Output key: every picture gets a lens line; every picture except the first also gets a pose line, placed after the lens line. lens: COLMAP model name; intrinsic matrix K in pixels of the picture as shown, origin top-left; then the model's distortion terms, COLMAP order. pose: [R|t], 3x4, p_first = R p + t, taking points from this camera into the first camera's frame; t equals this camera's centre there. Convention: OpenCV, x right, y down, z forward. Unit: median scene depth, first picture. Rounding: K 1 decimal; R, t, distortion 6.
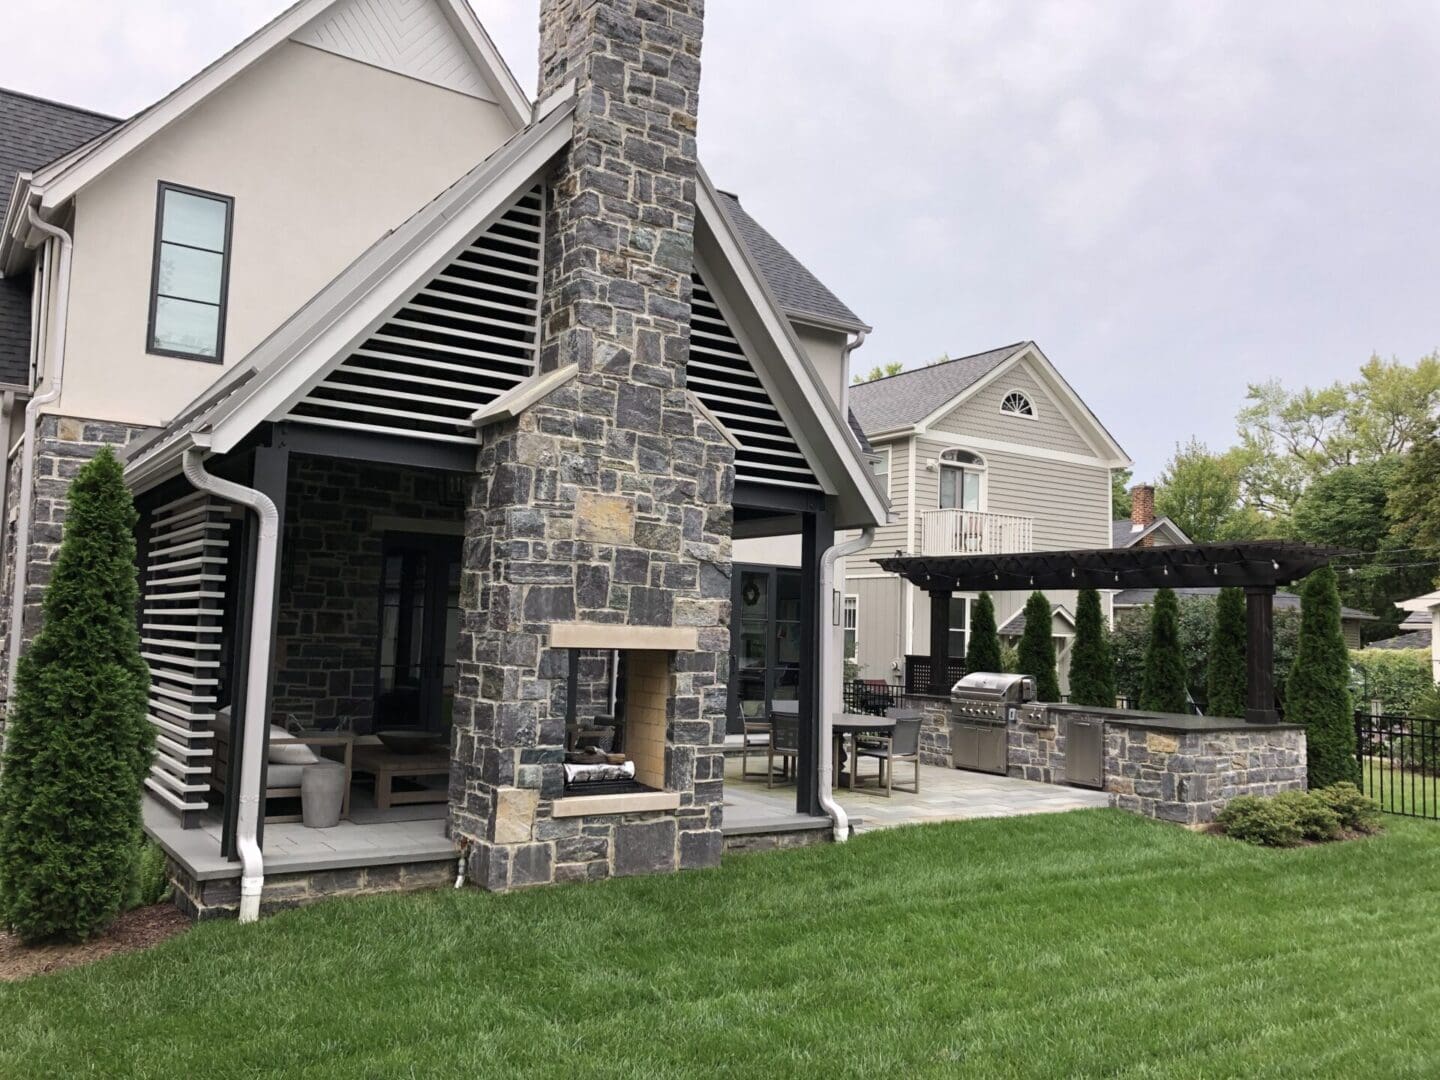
lens RADIAL K [[1181.6, 0, 720.0], [0, 1181.6, 540.0], [0, 0, 1]] dist [0.030766, -0.008729]
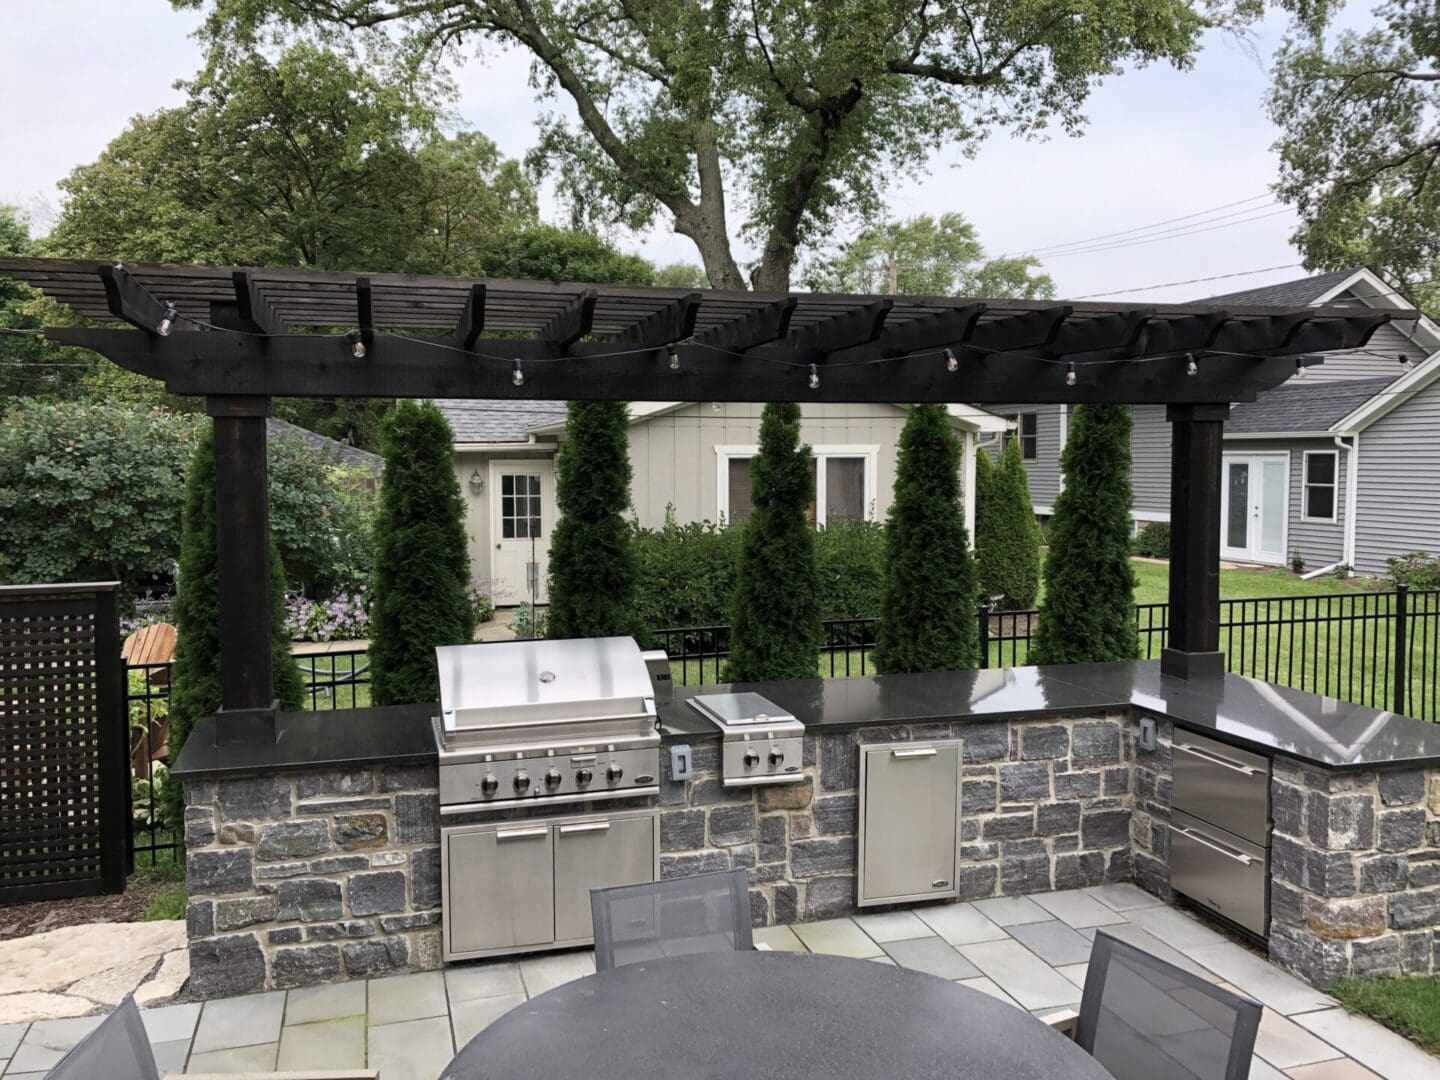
lens RADIAL K [[1181.6, 0, 720.0], [0, 1181.6, 540.0], [0, 0, 1]] dist [0.030766, -0.008729]
pose [[0.310224, -0.078819, 0.947391, -0.078783], [-0.065739, 0.992393, 0.104089, 0.046256], [-0.948388, -0.094572, 0.302682, 0.922083]]
